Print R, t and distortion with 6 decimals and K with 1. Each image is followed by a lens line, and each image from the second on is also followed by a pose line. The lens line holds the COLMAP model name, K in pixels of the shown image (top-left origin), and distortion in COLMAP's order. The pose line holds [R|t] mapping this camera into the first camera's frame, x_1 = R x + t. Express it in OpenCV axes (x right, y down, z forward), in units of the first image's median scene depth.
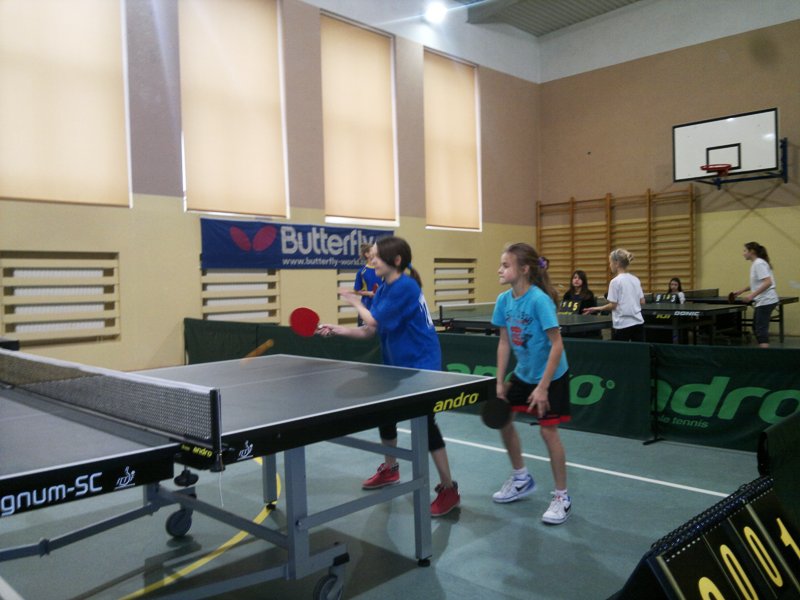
lens RADIAL K [[670.4, 0, 397.7], [0, 670.4, 304.8], [0, 0, 1]] dist [0.039777, -0.097766]
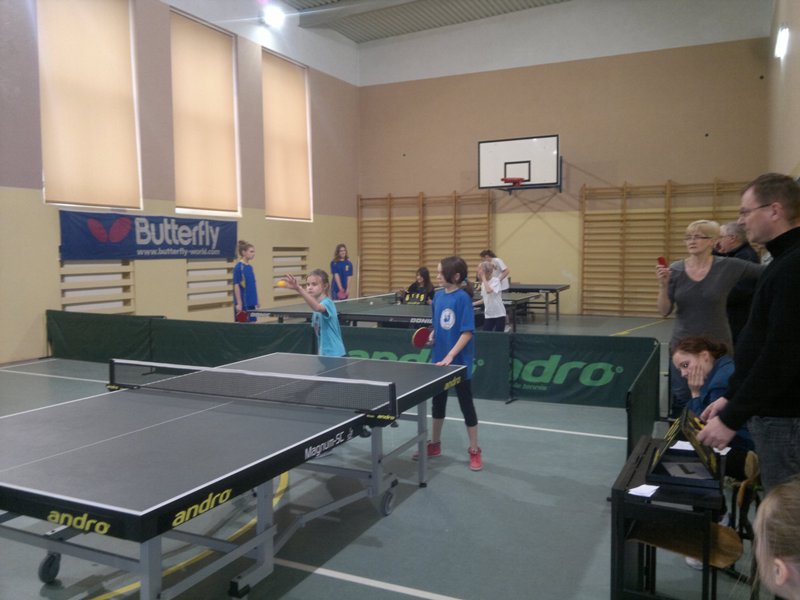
lens RADIAL K [[670.4, 0, 407.0], [0, 670.4, 304.2], [0, 0, 1]] dist [0.039777, -0.097766]
pose [[0.944009, -0.012290, 0.329692, -0.111934], [-0.000072, 0.999298, 0.037458, -0.021491], [-0.329921, -0.035384, 0.943345, -0.099503]]
